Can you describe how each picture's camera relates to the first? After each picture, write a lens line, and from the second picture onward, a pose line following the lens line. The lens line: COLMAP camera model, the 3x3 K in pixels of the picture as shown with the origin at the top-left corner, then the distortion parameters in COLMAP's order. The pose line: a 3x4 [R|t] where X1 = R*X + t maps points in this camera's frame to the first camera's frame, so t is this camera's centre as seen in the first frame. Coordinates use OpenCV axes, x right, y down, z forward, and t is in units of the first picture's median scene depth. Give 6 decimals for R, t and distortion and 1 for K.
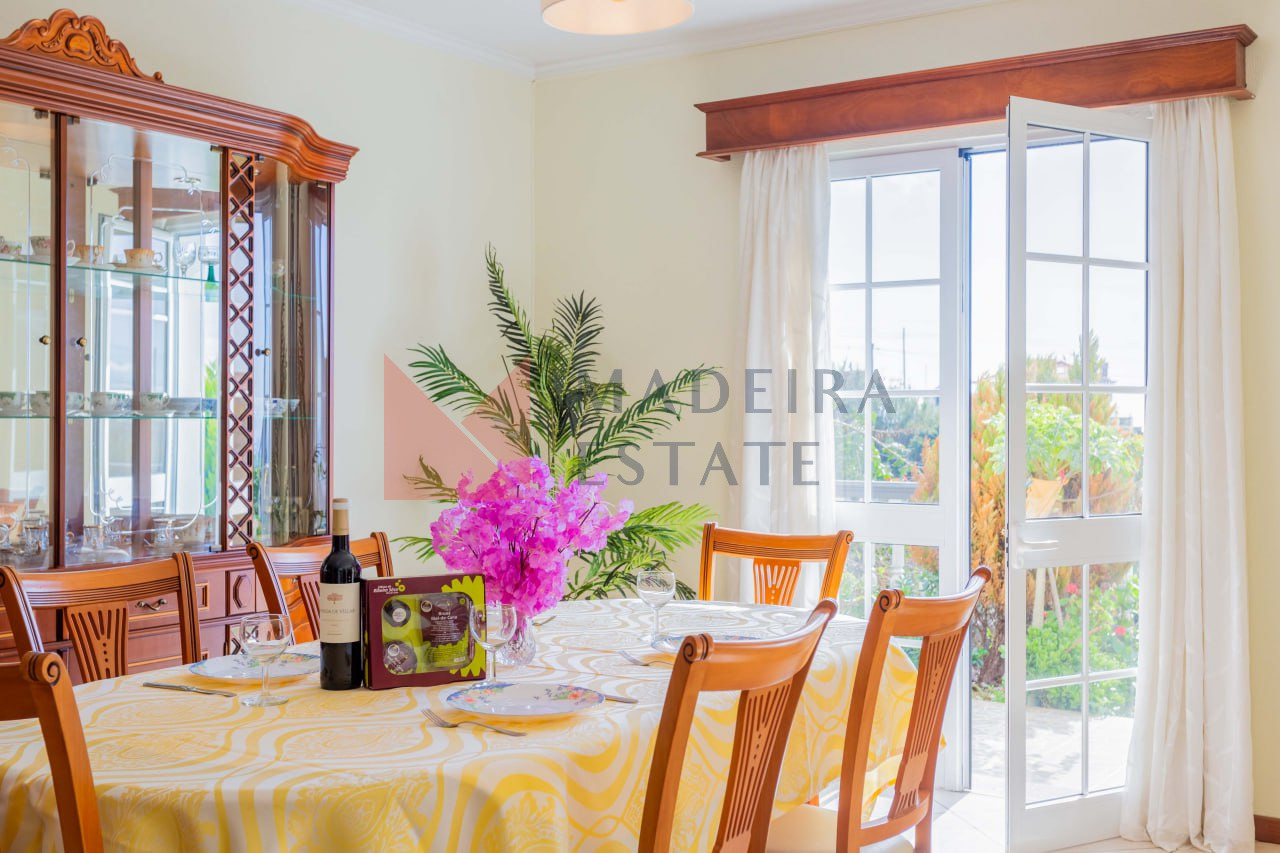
lens RADIAL K [[1386.1, 0, 640.0], [0, 1386.1, 426.5], [0, 0, 1]] dist [0.005431, 0.001615]
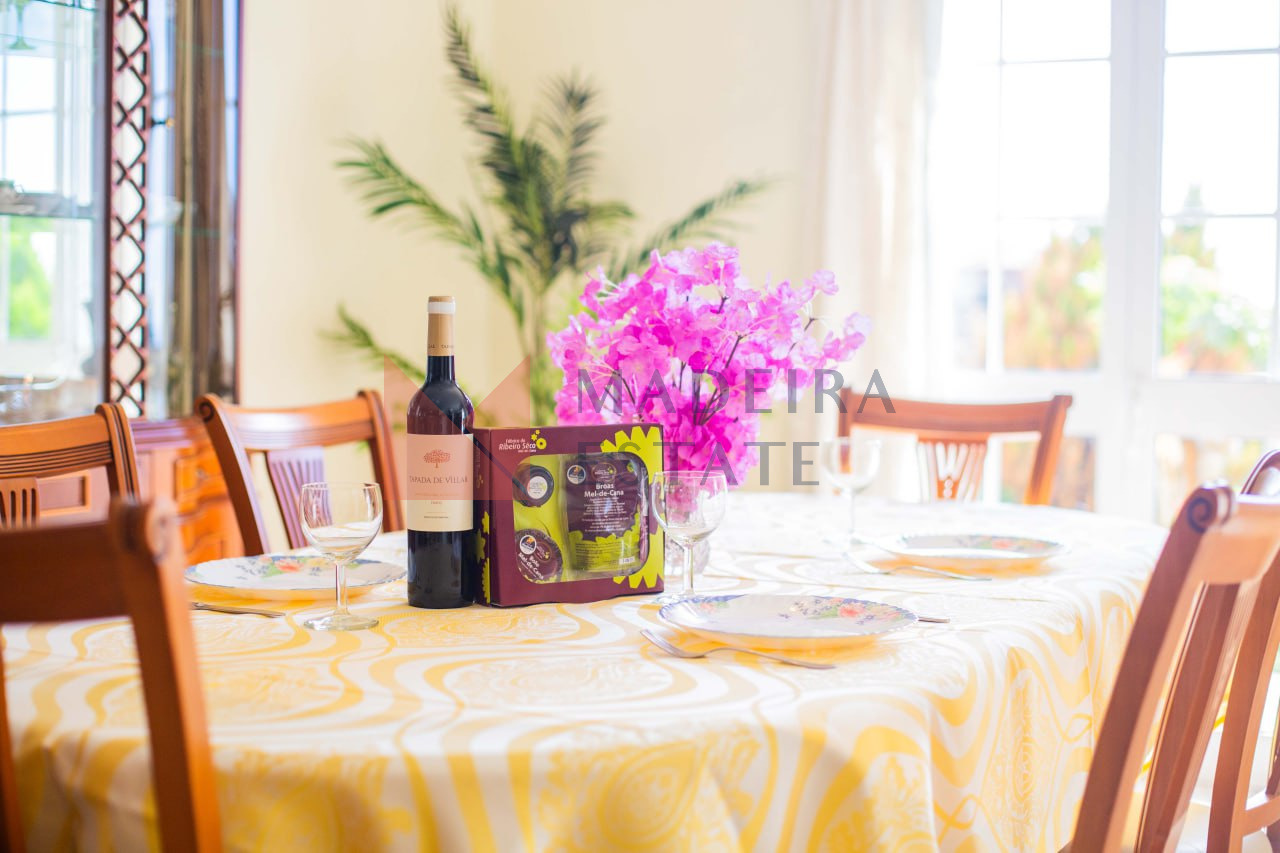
lens RADIAL K [[1830.0, 0, 640.0], [0, 1830.0, 426.5], [0, 0, 1]] dist [-0.131776, 0.020360]
pose [[0.994889, 0.004150, 0.100888, -0.195608], [-0.009719, 0.998452, 0.054768, 0.060049], [-0.100505, -0.055468, 0.993389, 0.181381]]
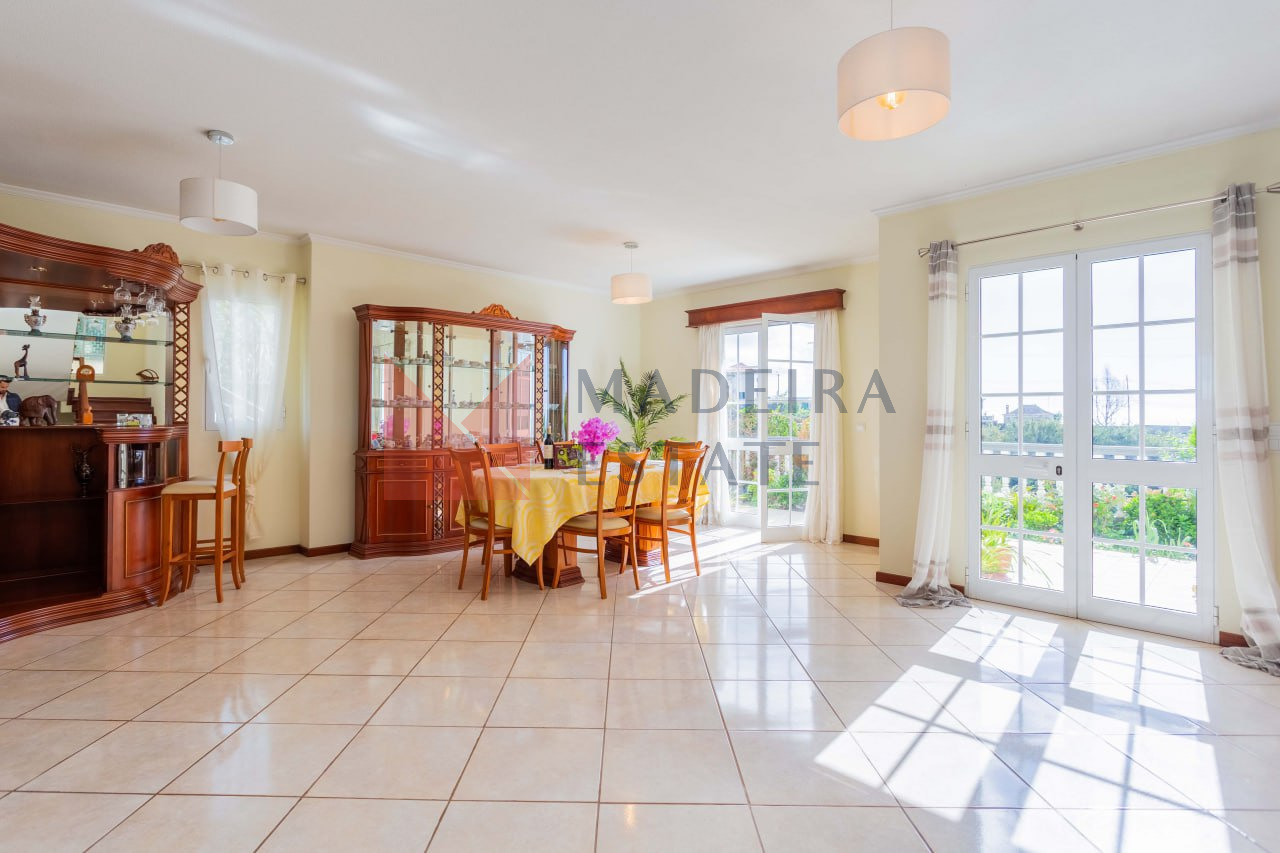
lens RADIAL K [[644.8, 0, 640.0], [0, 644.8, 426.5], [0, 0, 1]] dist [-0.017995, -0.000152]
pose [[0.981420, 0.006736, -0.191753, 0.422913], [-0.004994, 0.999942, 0.009567, 0.031458], [0.191806, -0.008432, 0.981397, -0.871570]]
